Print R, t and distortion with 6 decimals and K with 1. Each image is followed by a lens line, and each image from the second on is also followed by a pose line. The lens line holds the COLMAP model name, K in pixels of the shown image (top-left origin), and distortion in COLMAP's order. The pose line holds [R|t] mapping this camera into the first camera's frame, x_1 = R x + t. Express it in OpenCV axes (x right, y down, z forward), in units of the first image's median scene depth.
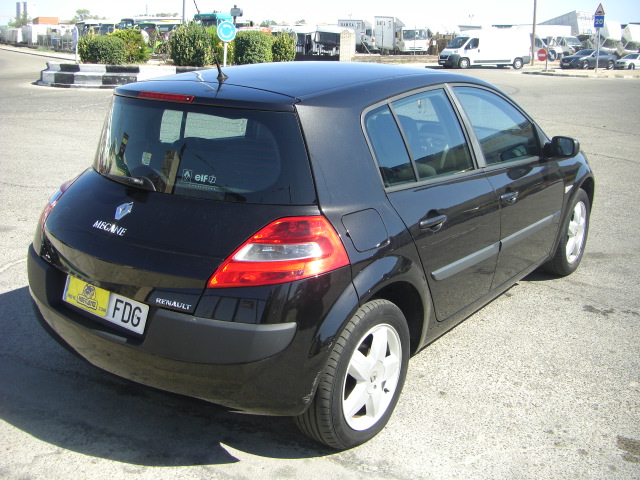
lens RADIAL K [[727.9, 0, 318.1], [0, 727.9, 202.6], [0, 0, 1]] dist [-0.184546, 0.131381]
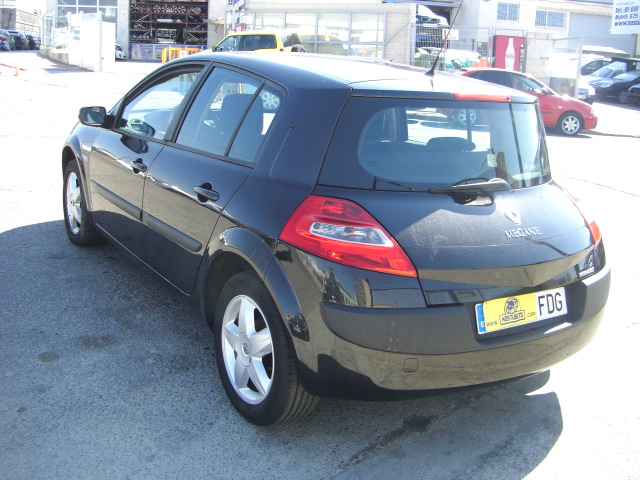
lens RADIAL K [[727.9, 0, 318.1], [0, 727.9, 202.6], [0, 0, 1]] dist [-0.184546, 0.131381]
pose [[0.337132, -0.202875, 0.919339, -1.299030], [0.160366, 0.974610, 0.156264, -0.206786], [-0.927699, 0.094749, 0.361106, 0.912182]]
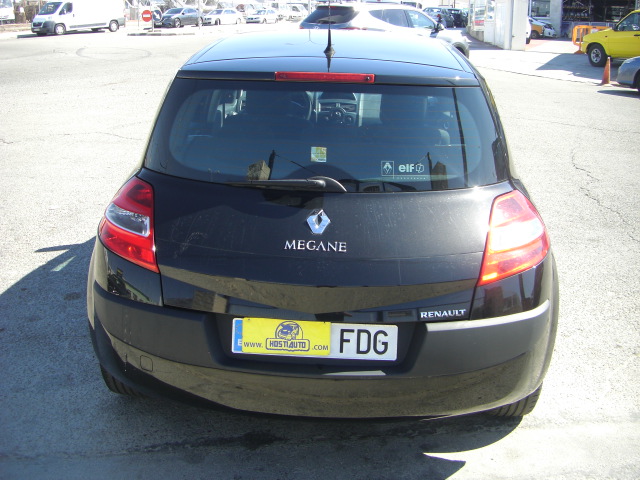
lens RADIAL K [[727.9, 0, 318.1], [0, 727.9, 202.6], [0, 0, 1]] dist [-0.184546, 0.131381]
pose [[0.829749, -0.160343, 0.534609, -0.721274], [0.132351, 0.987051, 0.090626, -0.086001], [-0.542218, -0.004441, 0.840226, 0.323563]]
